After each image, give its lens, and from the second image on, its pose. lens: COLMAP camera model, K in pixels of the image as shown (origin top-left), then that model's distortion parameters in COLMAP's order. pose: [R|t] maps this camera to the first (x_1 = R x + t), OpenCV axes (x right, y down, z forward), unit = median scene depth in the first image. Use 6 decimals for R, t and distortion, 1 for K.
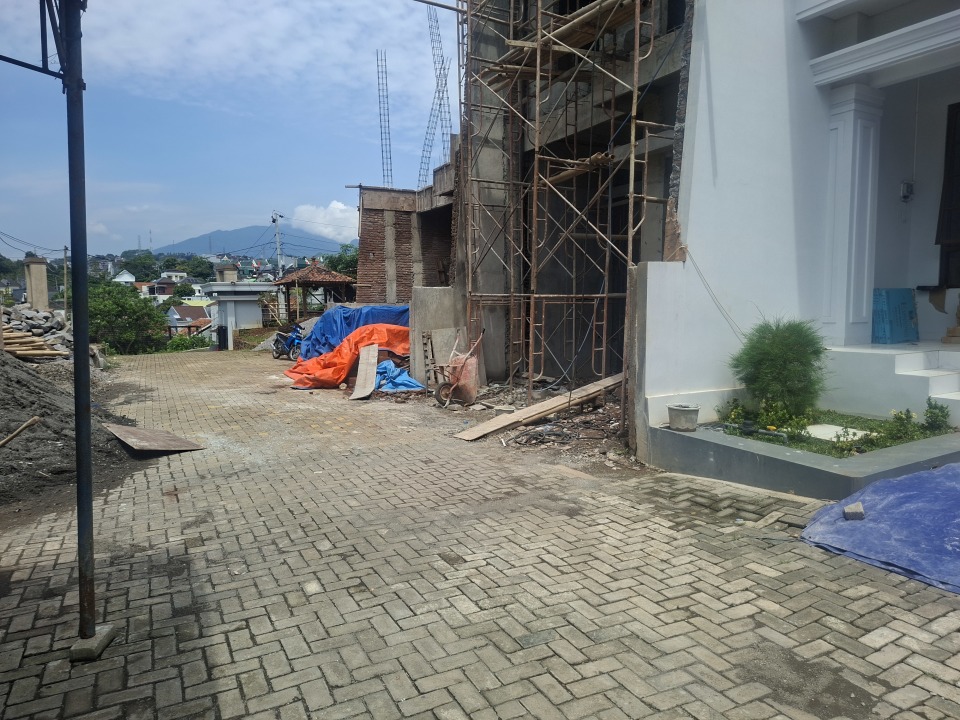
lens RADIAL K [[654.8, 0, 480.0], [0, 654.8, 360.0], [0, 0, 1]] dist [0.097398, -0.116130]
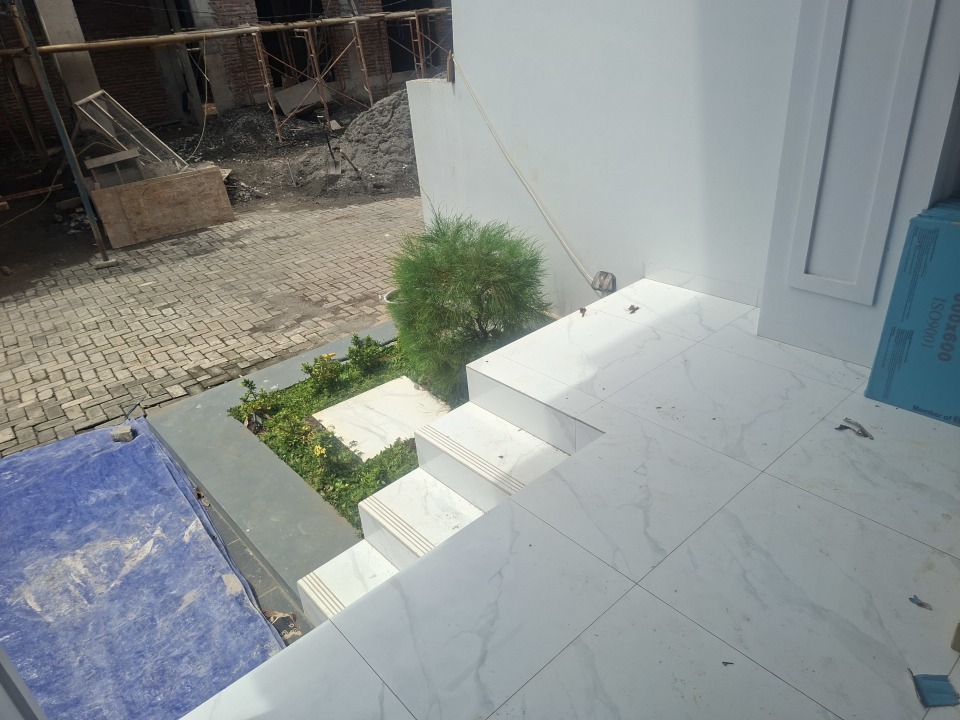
lens RADIAL K [[654.8, 0, 480.0], [0, 654.8, 360.0], [0, 0, 1]] dist [0.097398, -0.116130]
pose [[0.211951, 0.463582, -0.860330, 1.370323], [-0.006581, 0.880988, 0.473092, -0.300608], [0.977258, -0.094611, 0.189777, 1.265239]]
